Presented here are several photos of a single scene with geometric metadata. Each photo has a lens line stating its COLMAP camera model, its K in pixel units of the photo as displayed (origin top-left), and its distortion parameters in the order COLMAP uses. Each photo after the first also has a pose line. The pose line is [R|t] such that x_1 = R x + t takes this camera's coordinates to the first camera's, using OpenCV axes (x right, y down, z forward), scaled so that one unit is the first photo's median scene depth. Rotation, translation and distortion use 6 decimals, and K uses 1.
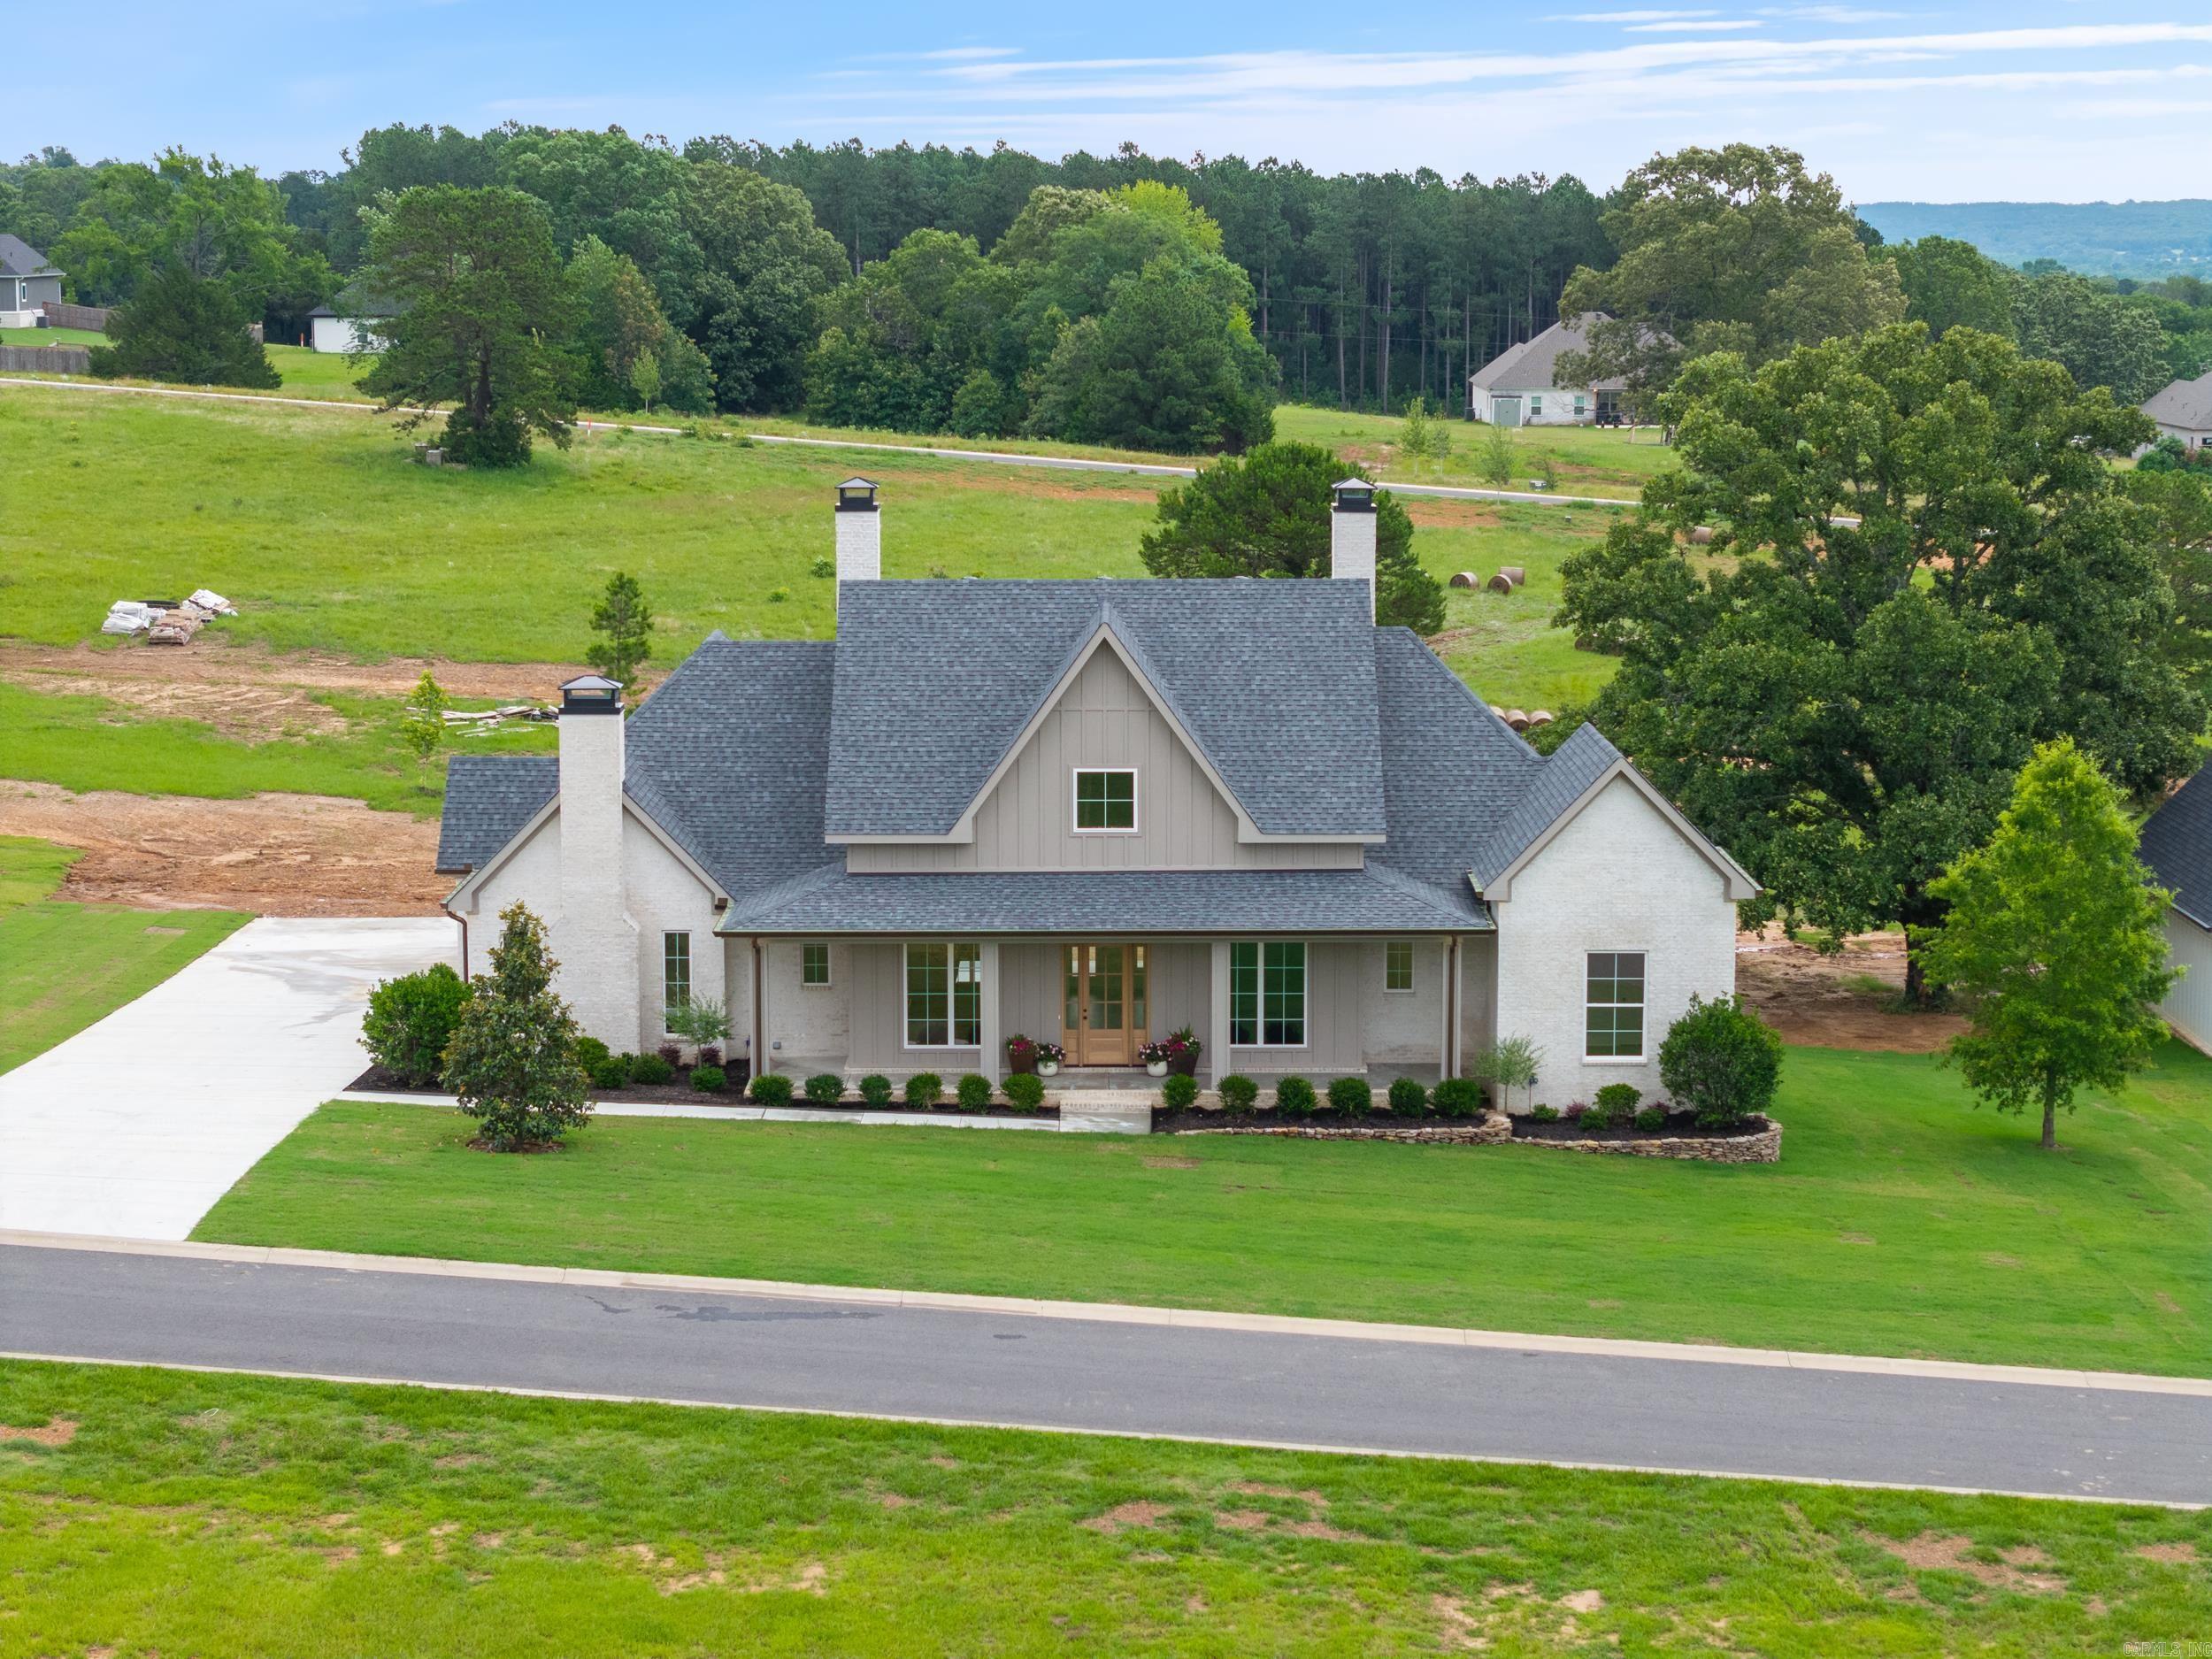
lens RADIAL K [[4540.5, 0, 1106.0], [0, 4540.5, 829.5], [0, 0, 1]] dist [-0.034547, 0.260919]
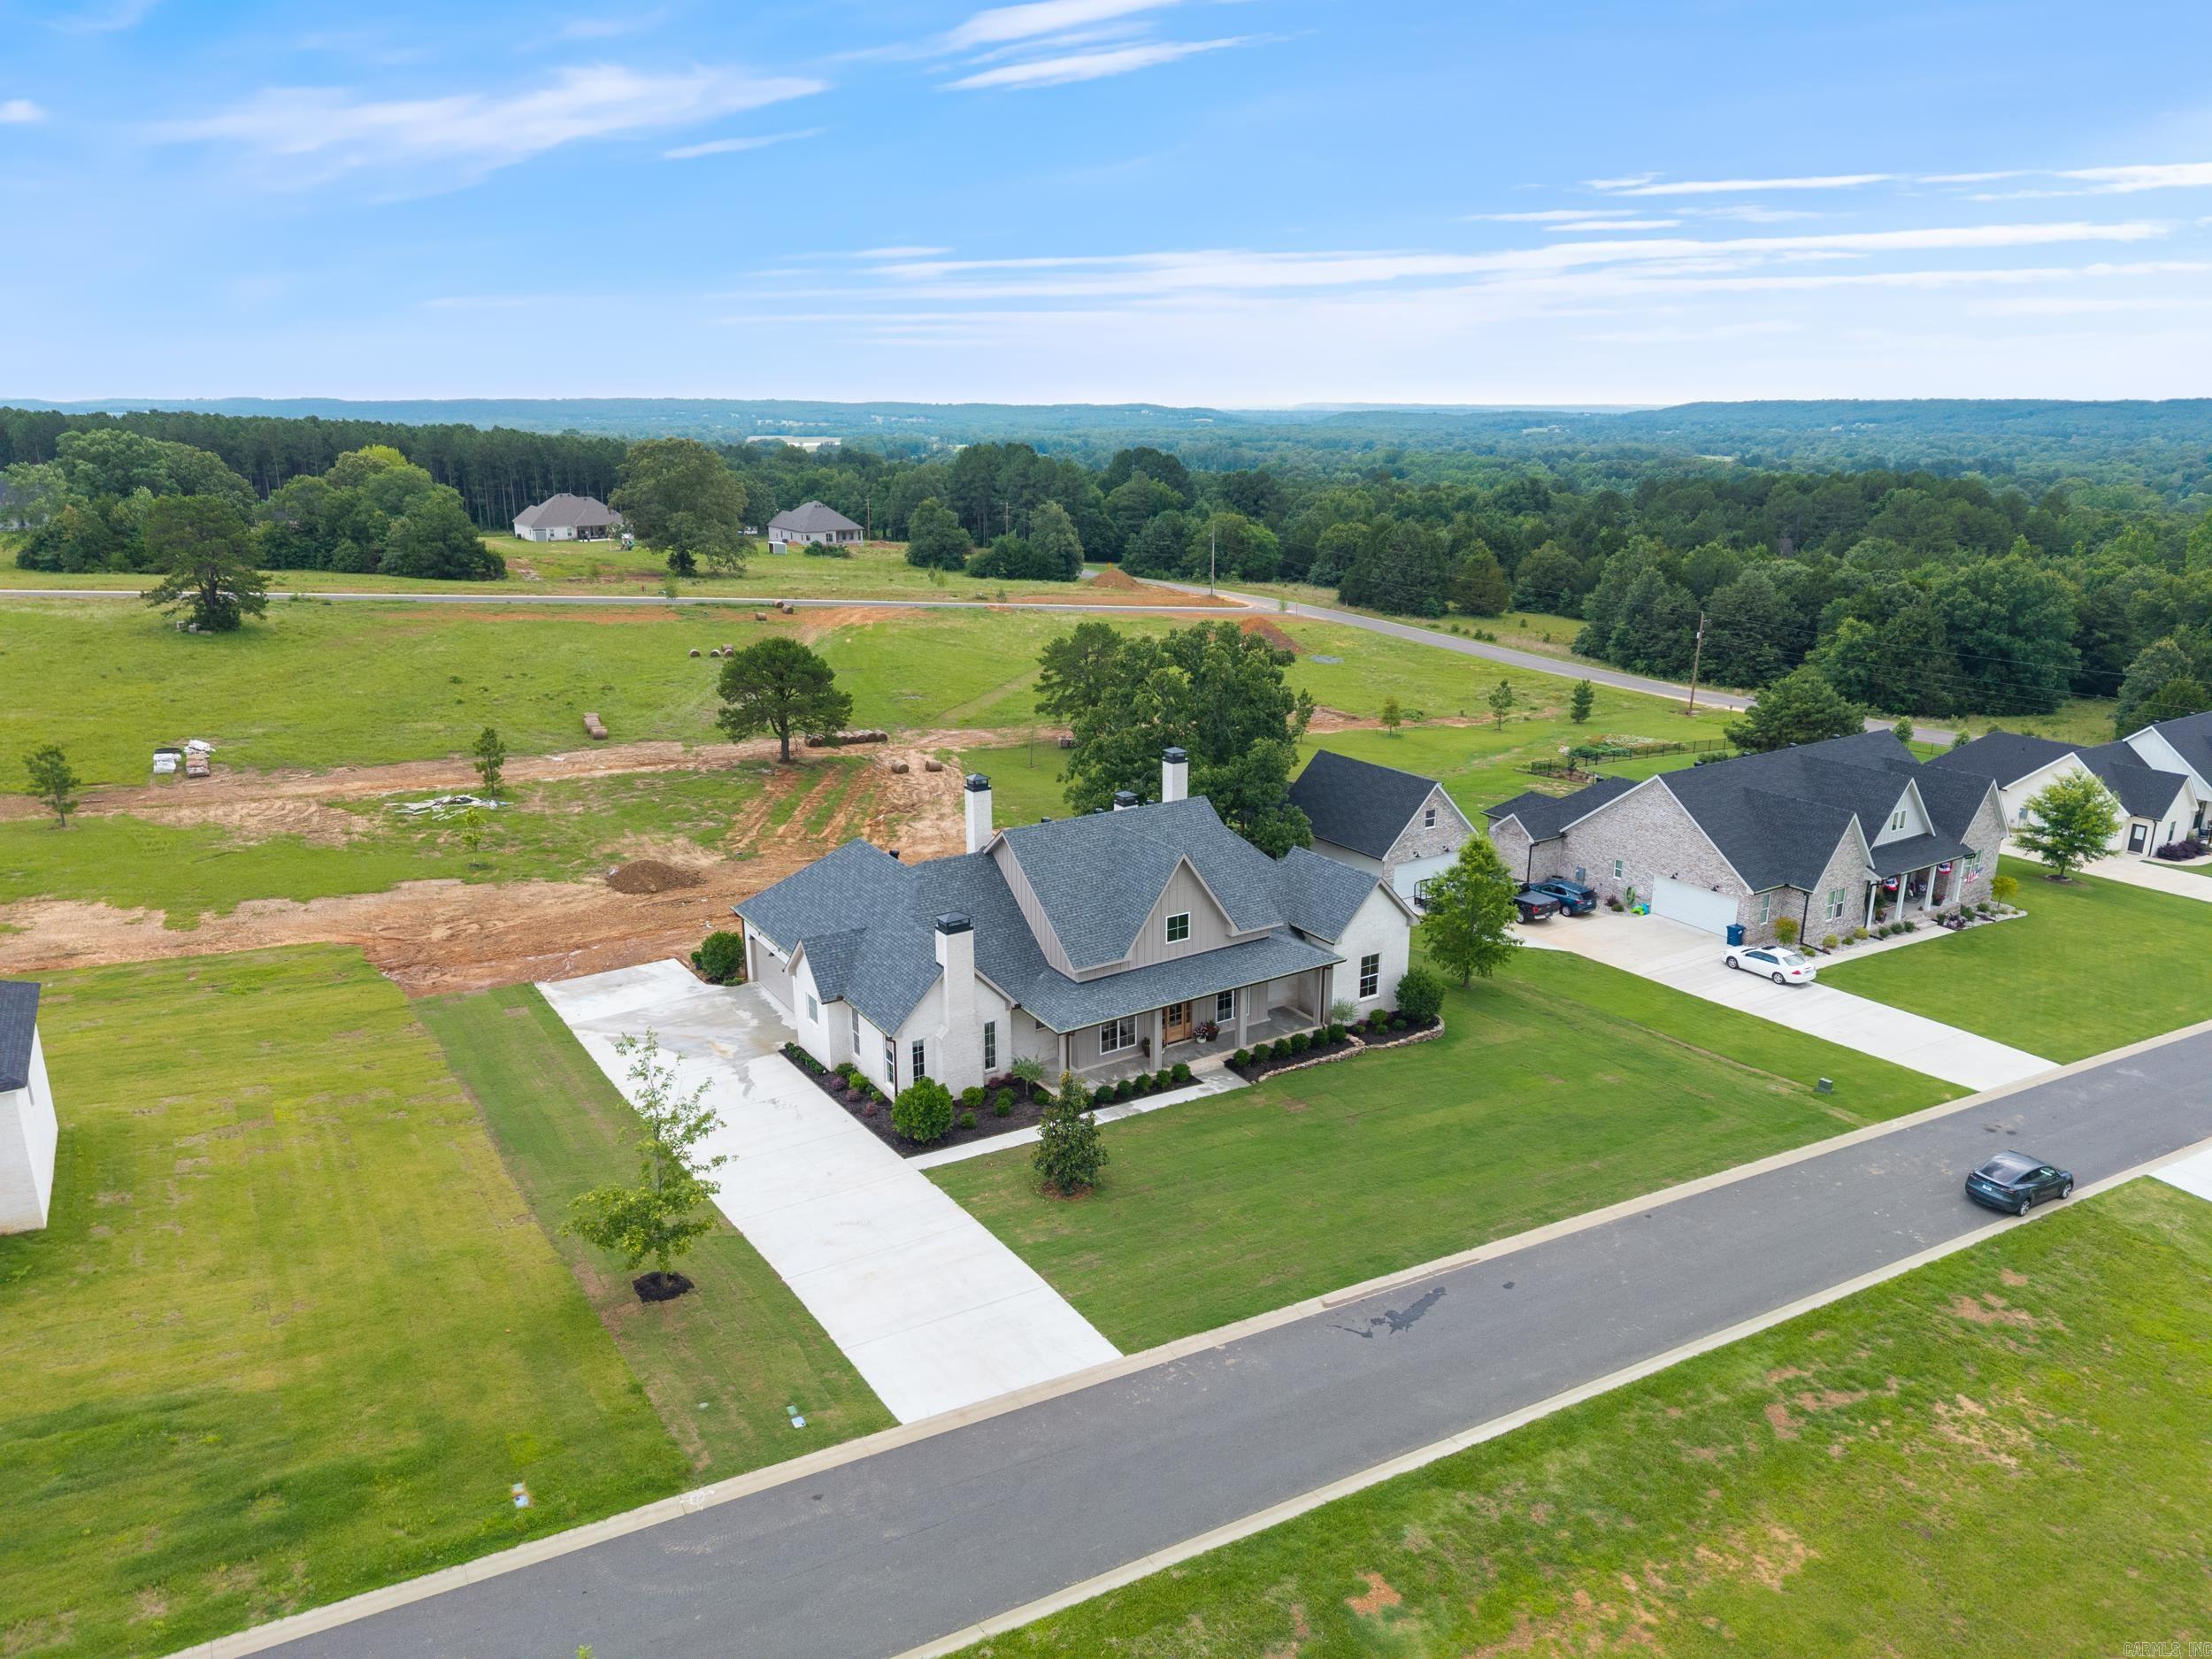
lens RADIAL K [[1501.2, 0, 1106.0], [0, 1501.2, 829.5], [0, 0, 1]] dist [0.080677, -0.101688]
pose [[0.836005, -0.147970, 0.528394, -0.406542], [0.069461, 0.983746, 0.165587, -0.176244], [-0.544307, -0.101728, 0.832695, 0.427478]]
